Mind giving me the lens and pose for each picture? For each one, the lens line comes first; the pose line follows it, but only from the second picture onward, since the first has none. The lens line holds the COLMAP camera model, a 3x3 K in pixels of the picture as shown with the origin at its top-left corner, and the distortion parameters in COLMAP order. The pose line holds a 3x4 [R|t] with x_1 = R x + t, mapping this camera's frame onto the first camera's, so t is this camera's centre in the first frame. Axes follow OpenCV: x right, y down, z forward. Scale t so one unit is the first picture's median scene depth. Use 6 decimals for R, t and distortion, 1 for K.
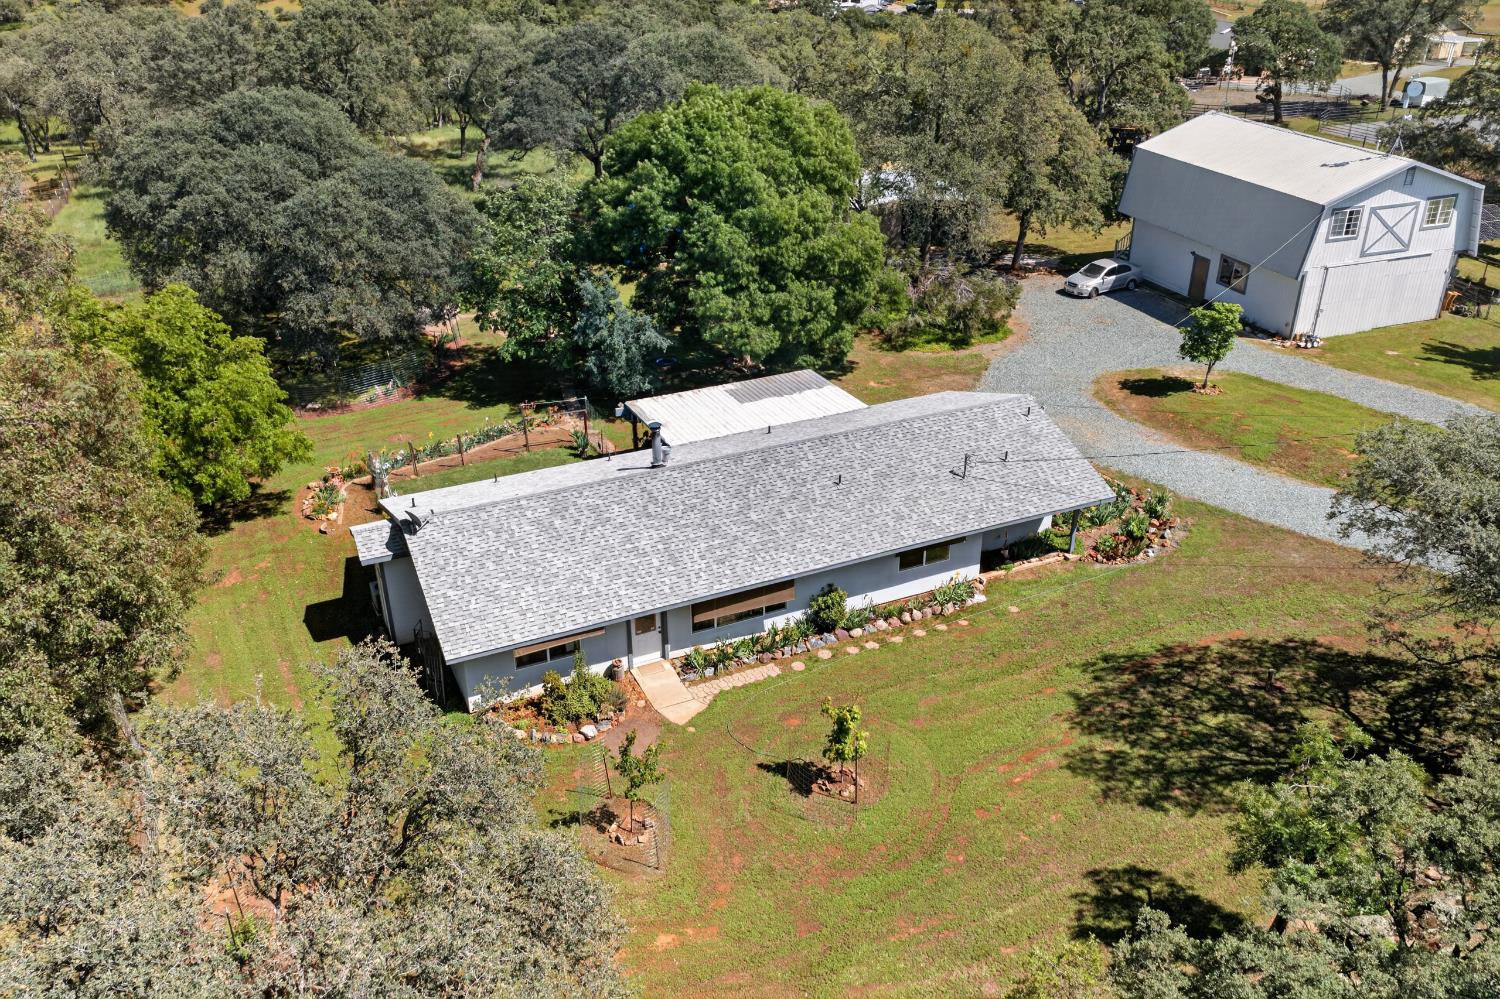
lens RADIAL K [[1051.5, 0, 750.0], [0, 1051.5, 499.5], [0, 0, 1]] dist [0.006657, 0.002128]
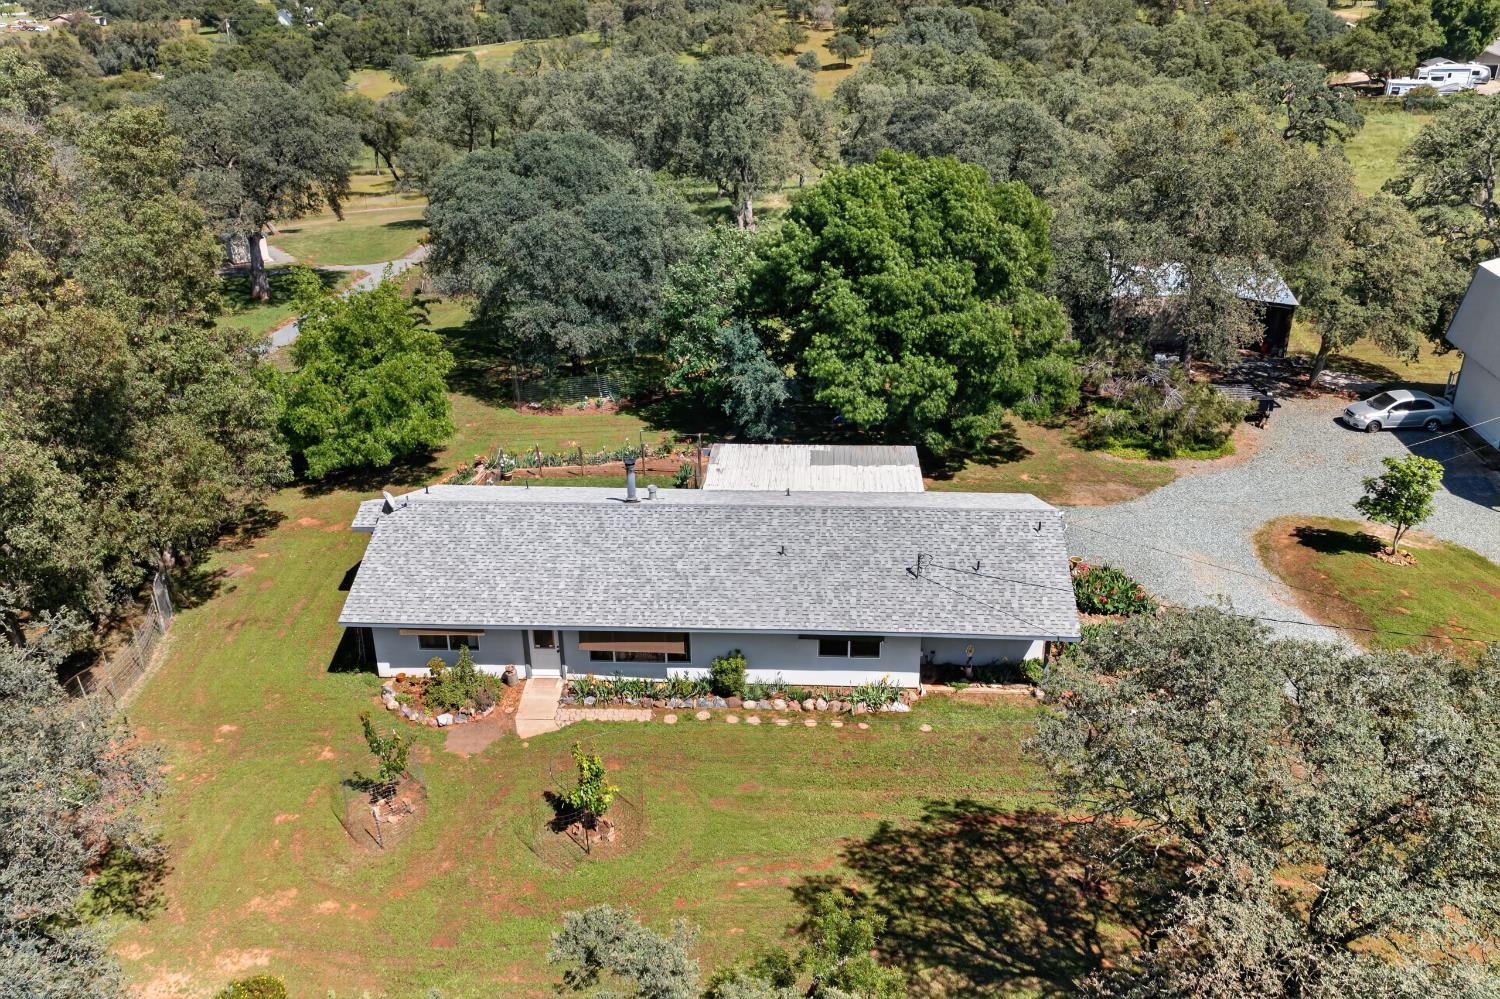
lens RADIAL K [[1051.5, 0, 750.0], [0, 1051.5, 499.5], [0, 0, 1]] dist [0.006657, 0.002128]
pose [[0.905603, 0.195168, -0.376553, 0.311989], [-0.214108, 0.976772, -0.008662, -0.037239], [0.366116, 0.088467, 0.926354, 0.054028]]
